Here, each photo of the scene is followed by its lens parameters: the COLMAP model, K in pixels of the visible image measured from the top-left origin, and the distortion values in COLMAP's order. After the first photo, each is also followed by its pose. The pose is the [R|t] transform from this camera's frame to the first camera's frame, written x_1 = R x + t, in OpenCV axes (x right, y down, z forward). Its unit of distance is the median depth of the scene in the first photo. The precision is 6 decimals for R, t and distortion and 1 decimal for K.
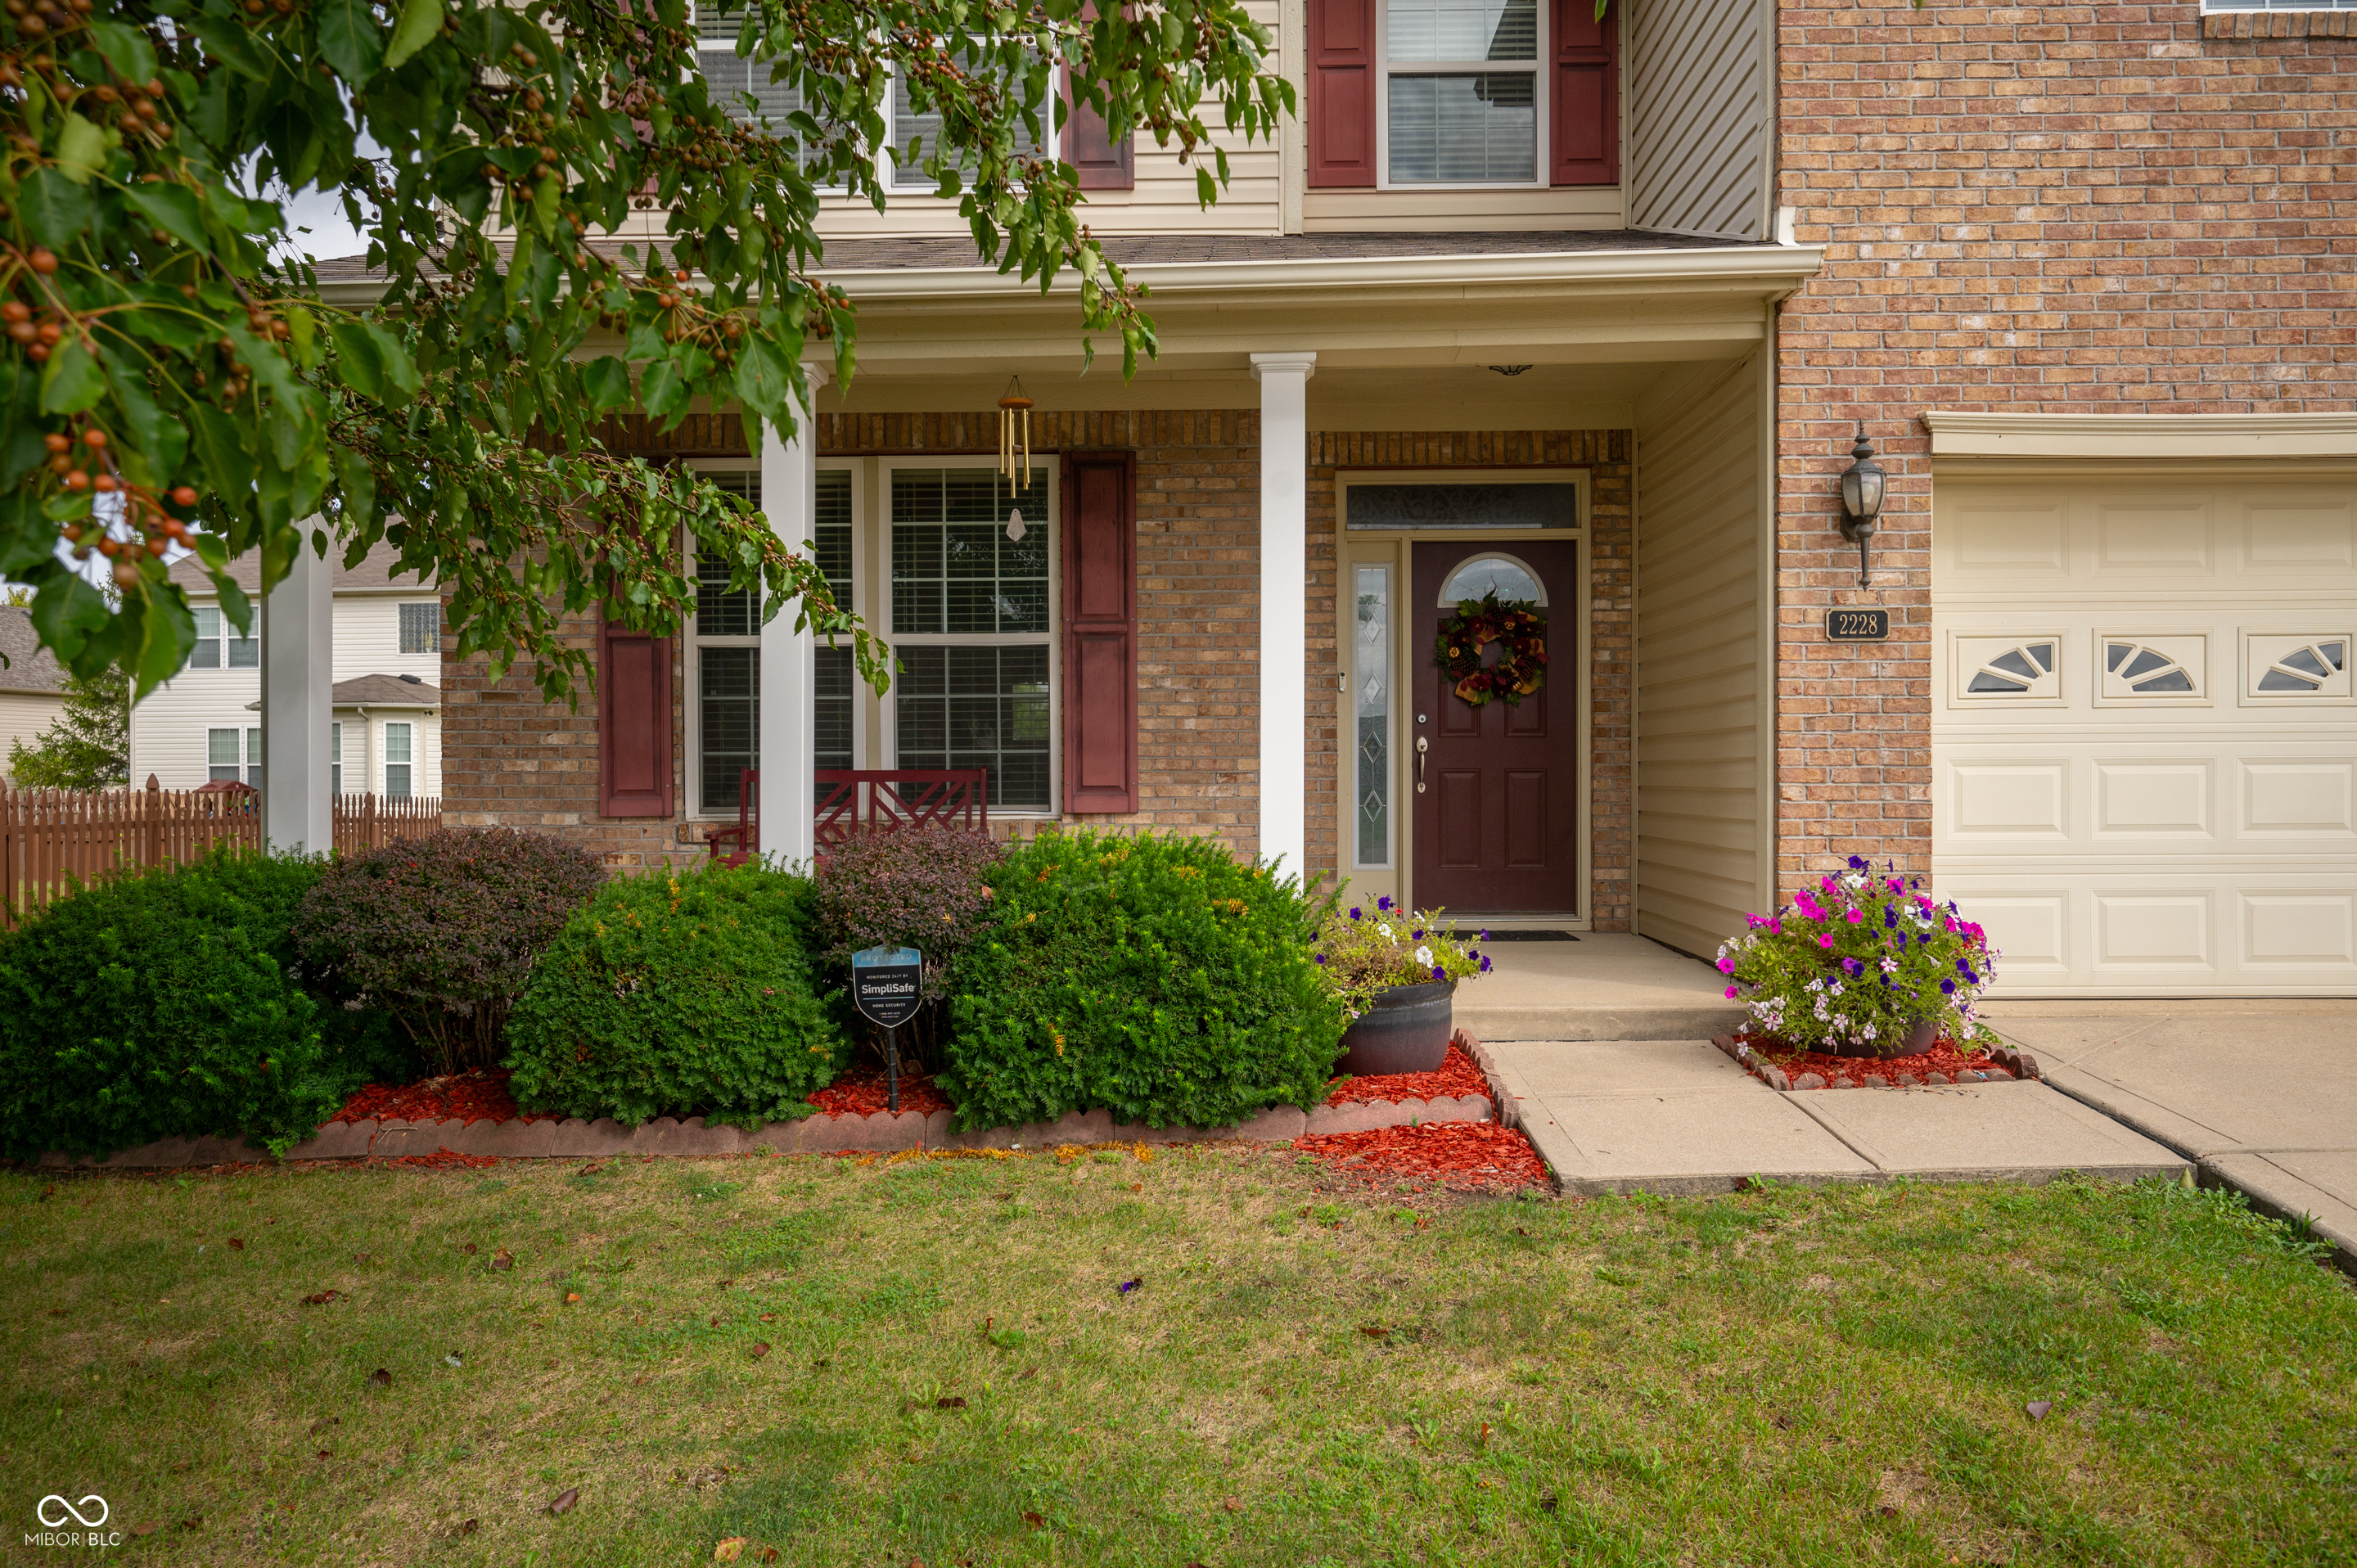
lens RADIAL K [[1713.6, 0, 1178.1], [0, 1713.6, 781.3], [0, 0, 1]] dist [0.001081, 0.000144]
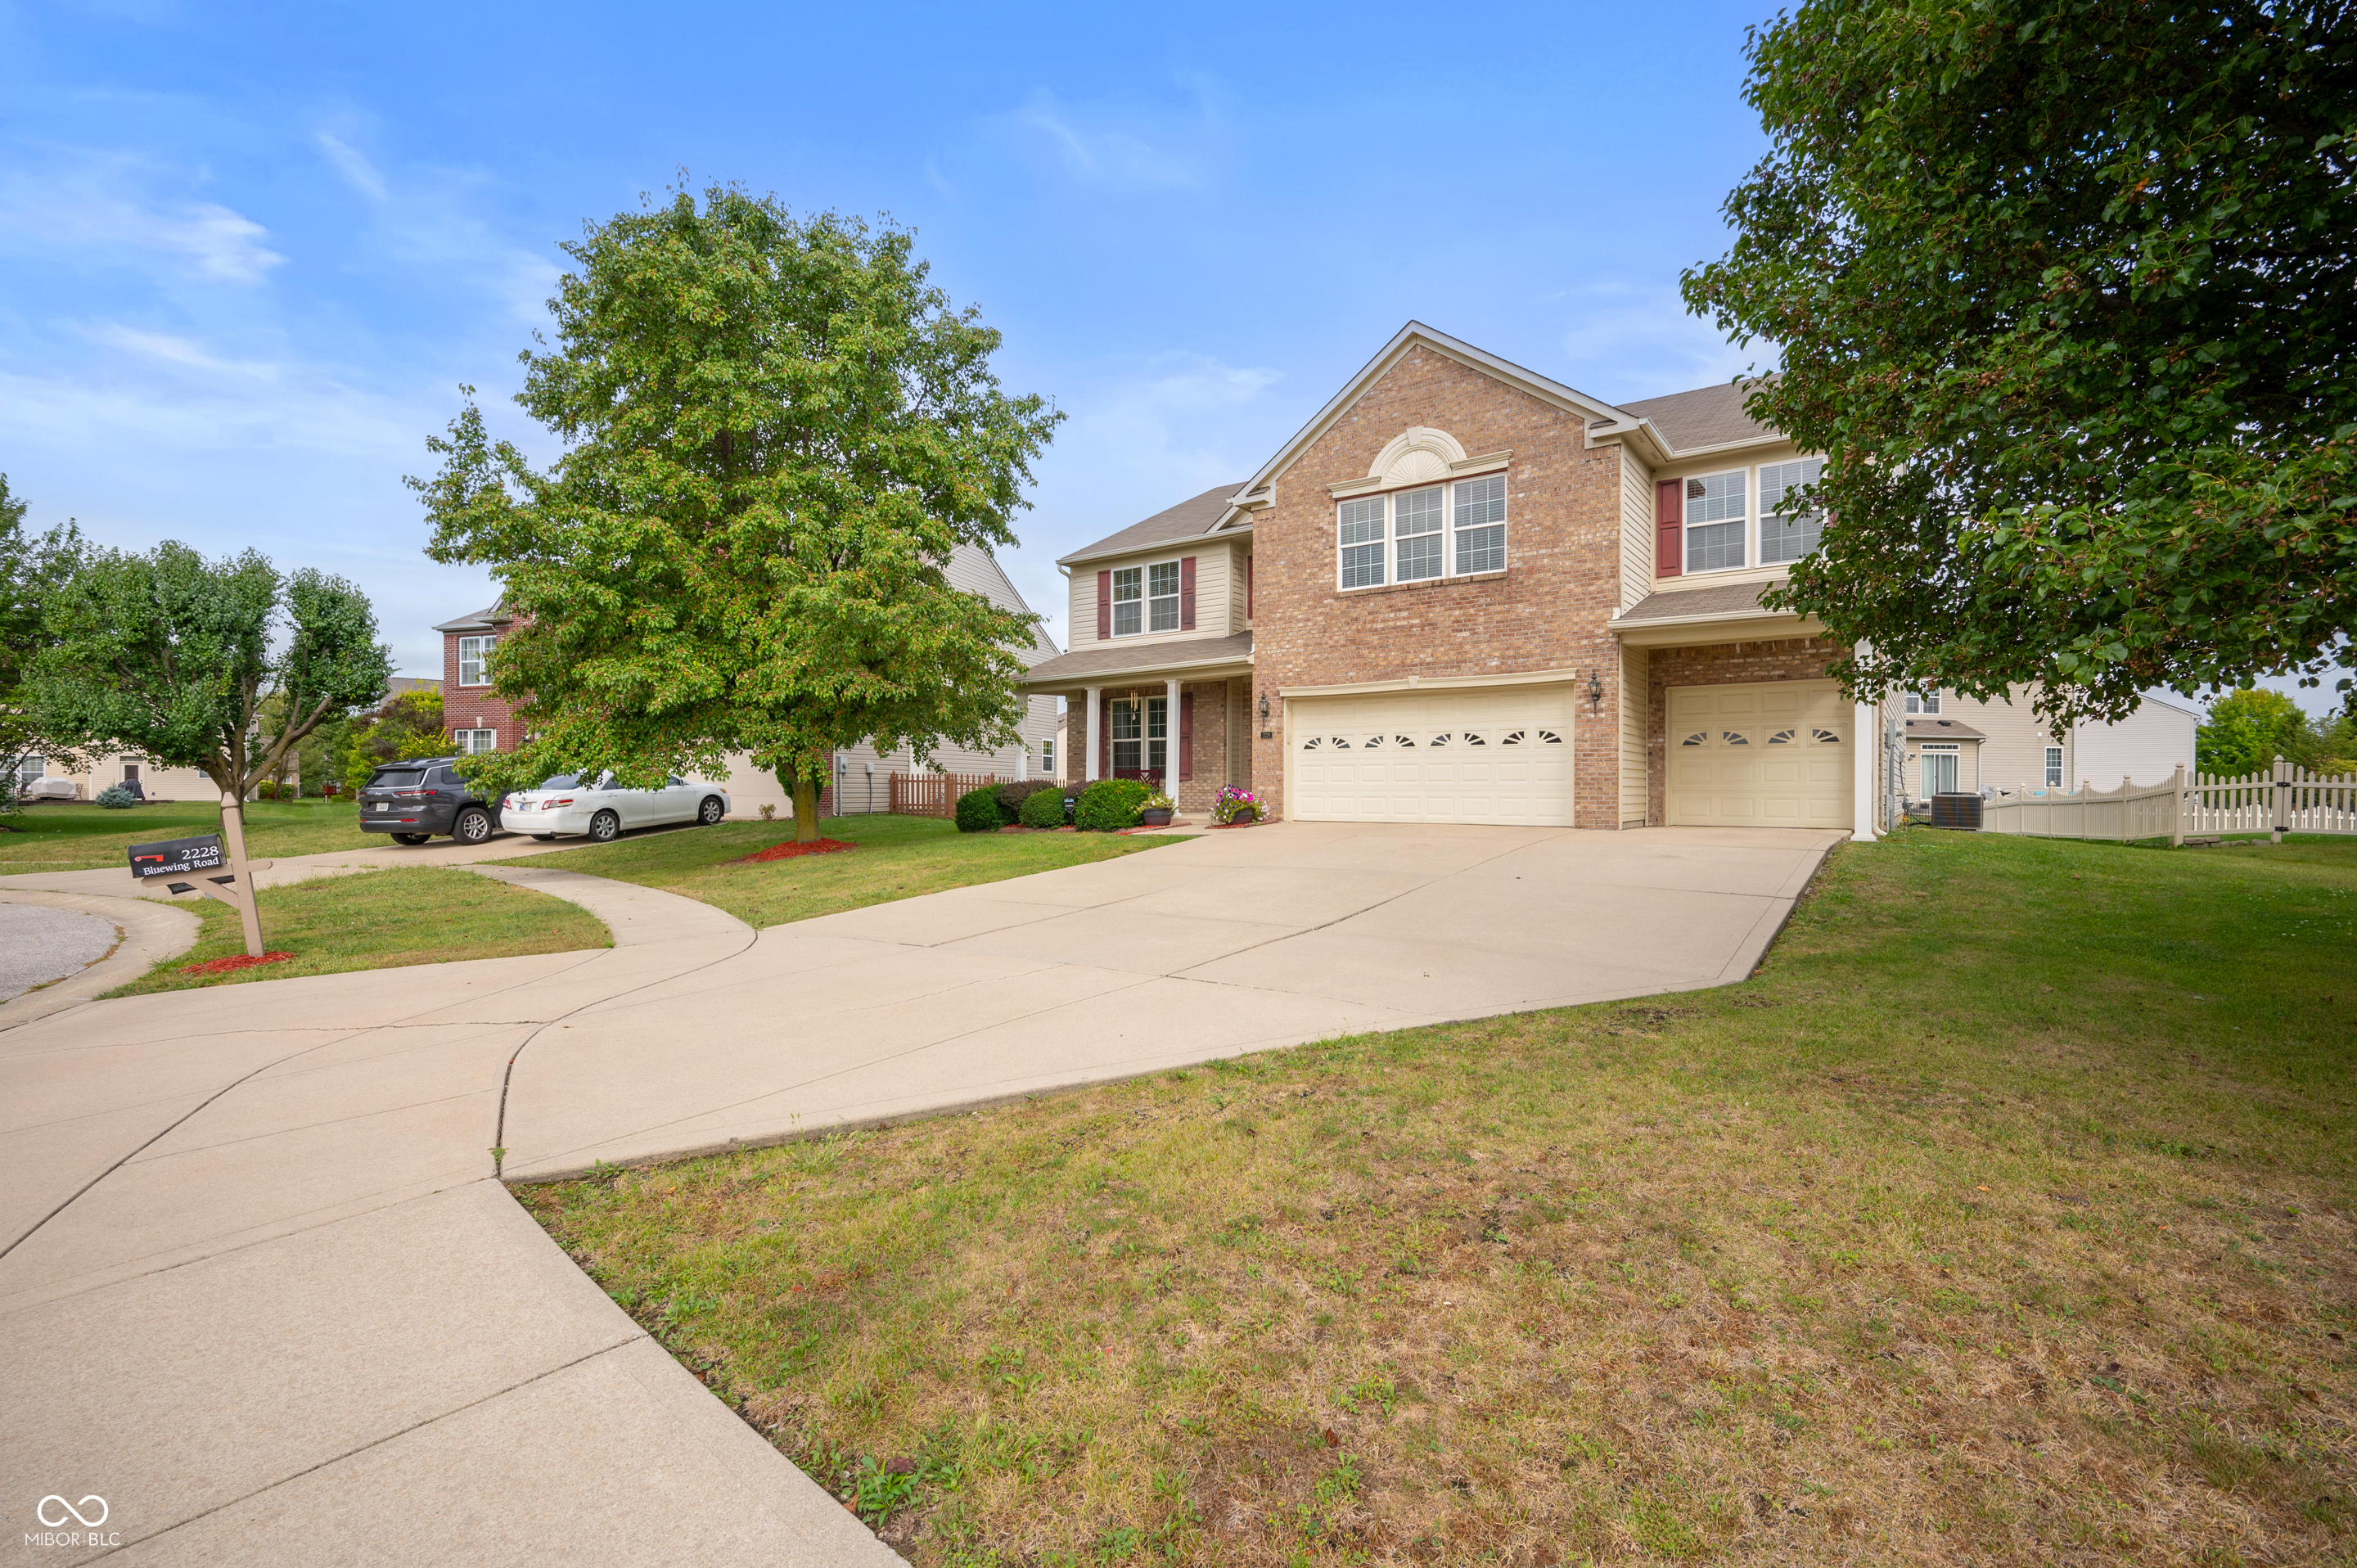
lens RADIAL K [[1046.1, 0, 1173.4], [0, 1046.1, 783.6], [0, 0, 1]] dist [0.001923, -0.000117]
pose [[0.813893, 0.003710, -0.581003, 1.715572], [-0.009262, 0.999935, -0.006588, 0.053092], [0.580941, 0.010743, 0.813875, -1.311900]]
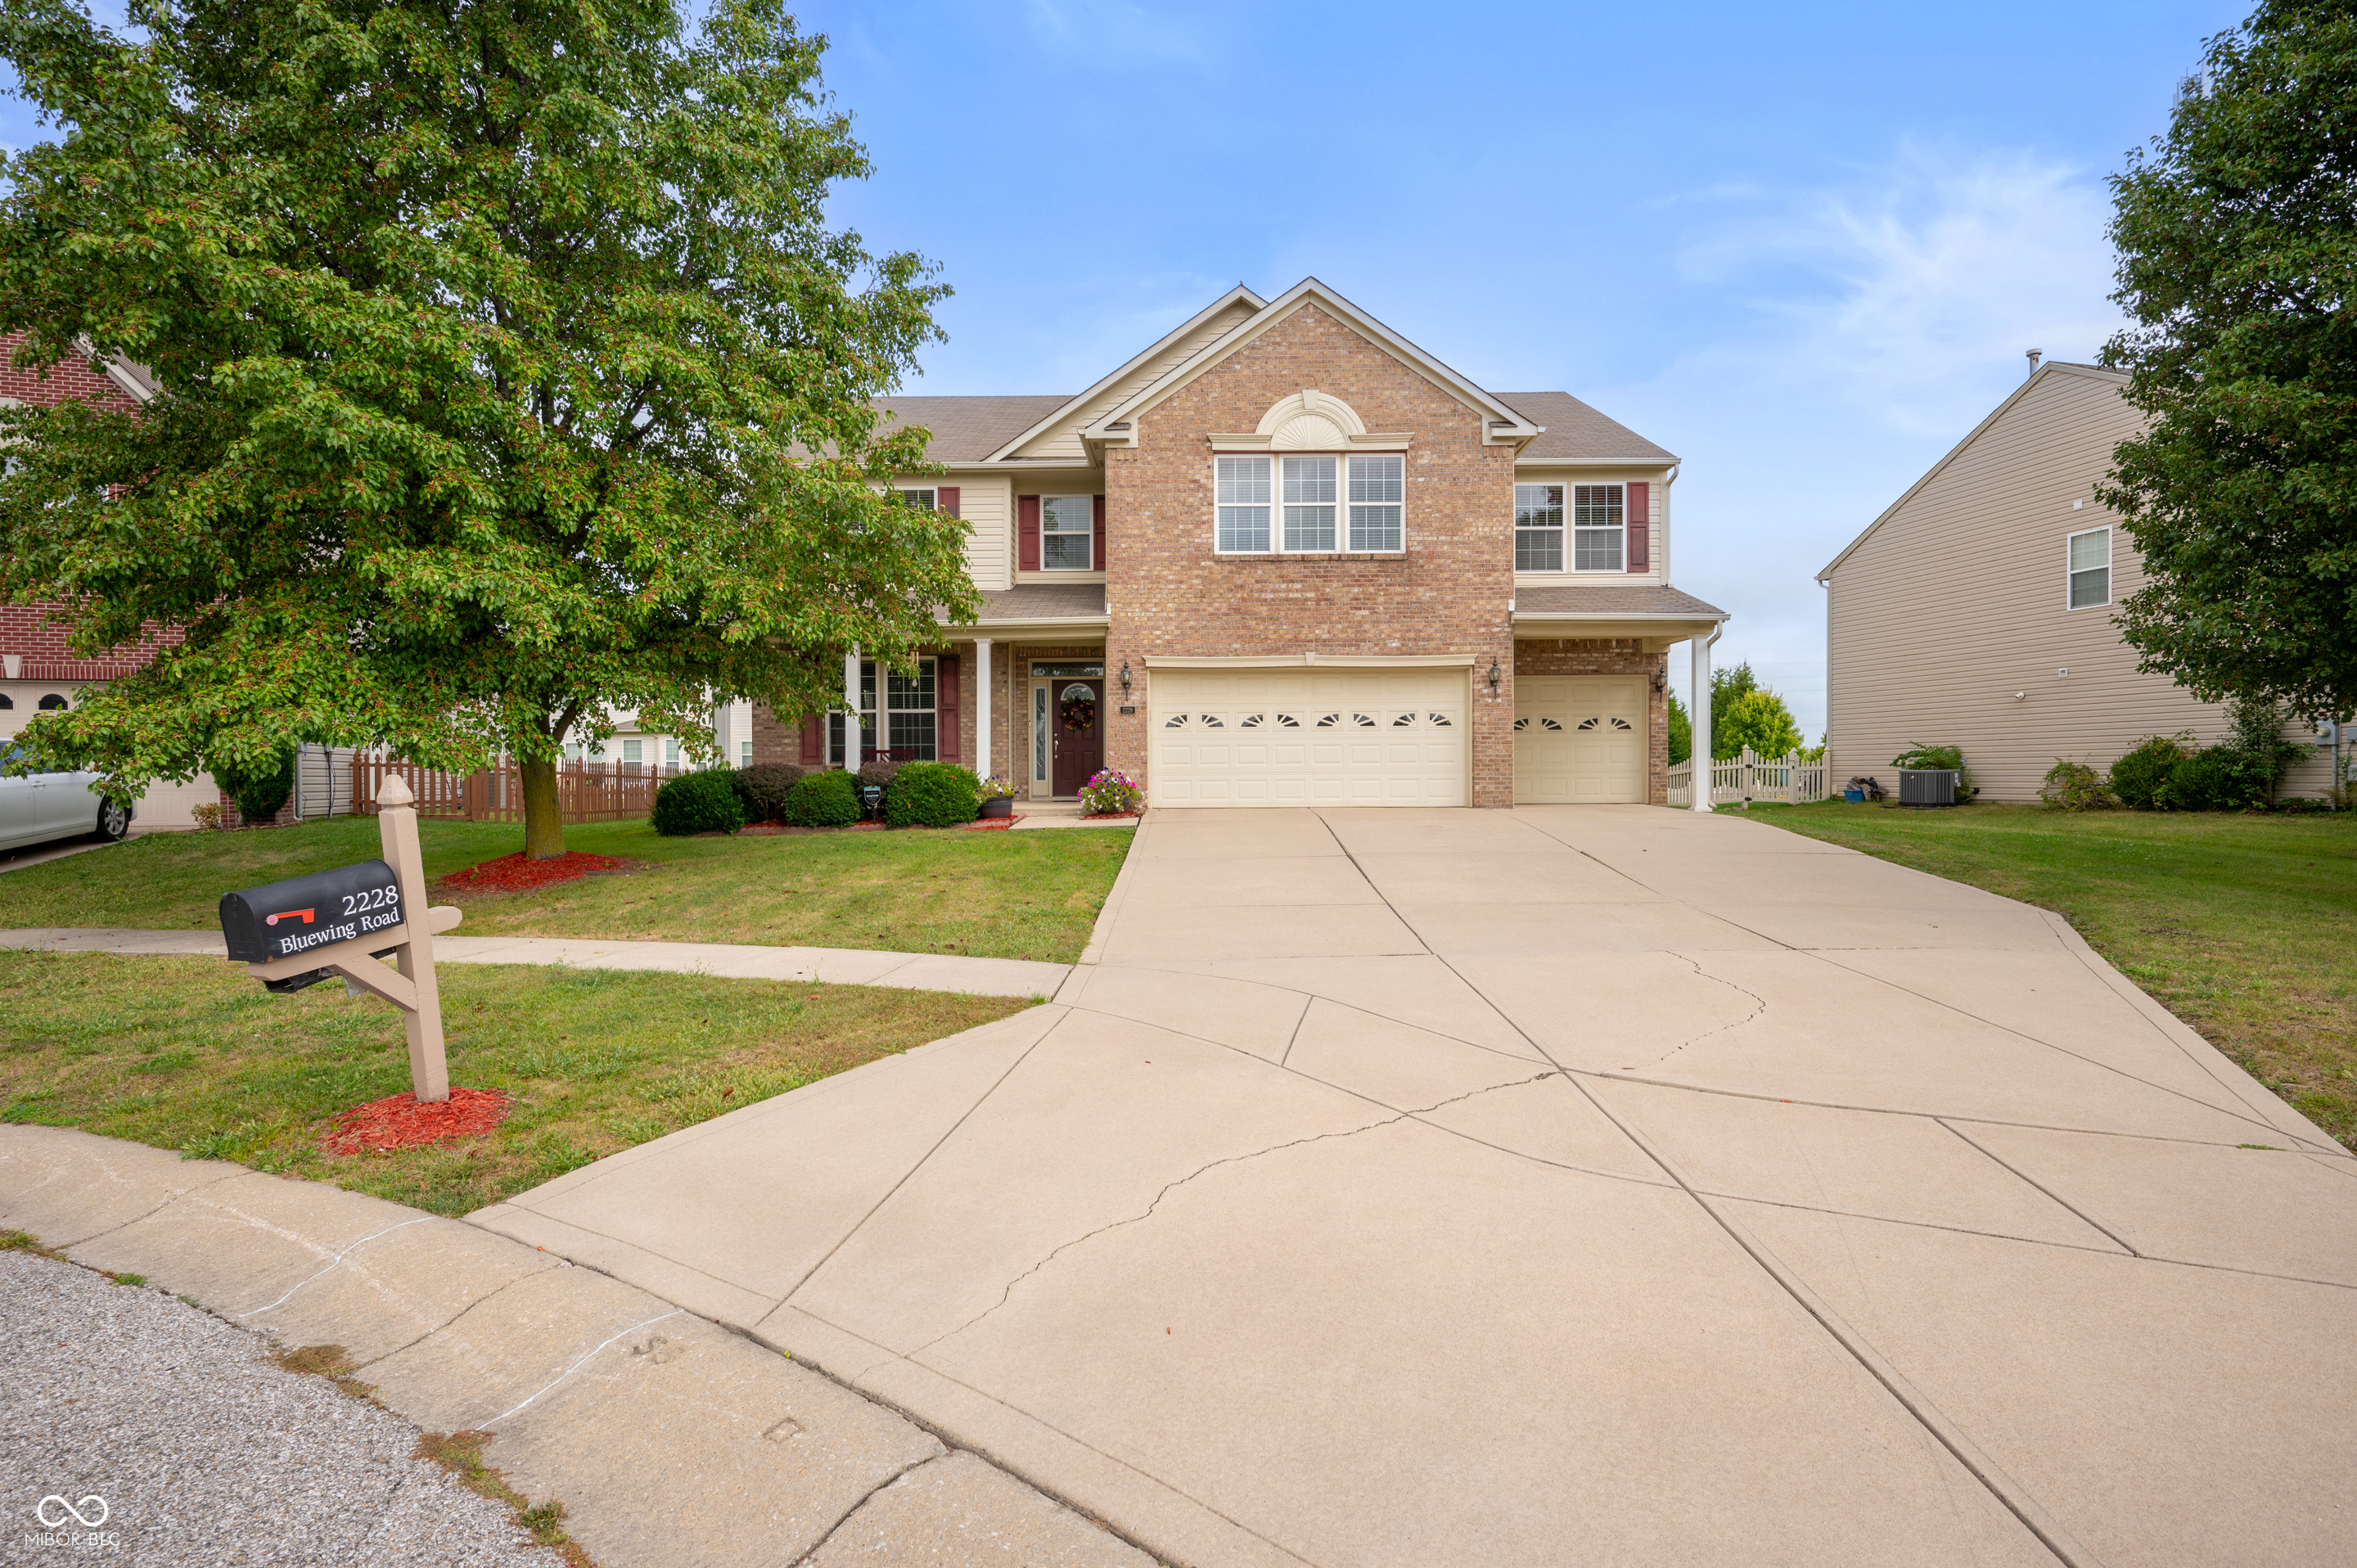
lens RADIAL K [[1206.5, 0, 1179.7], [0, 1206.5, 785.7], [0, 0, 1]] dist [-0.003784, 0.000008]
pose [[0.999982, 0.000328, 0.005923, 0.478647], [-0.000338, 0.999998, 0.001757, 0.071796], [-0.005922, -0.001758, 0.999981, -1.669406]]
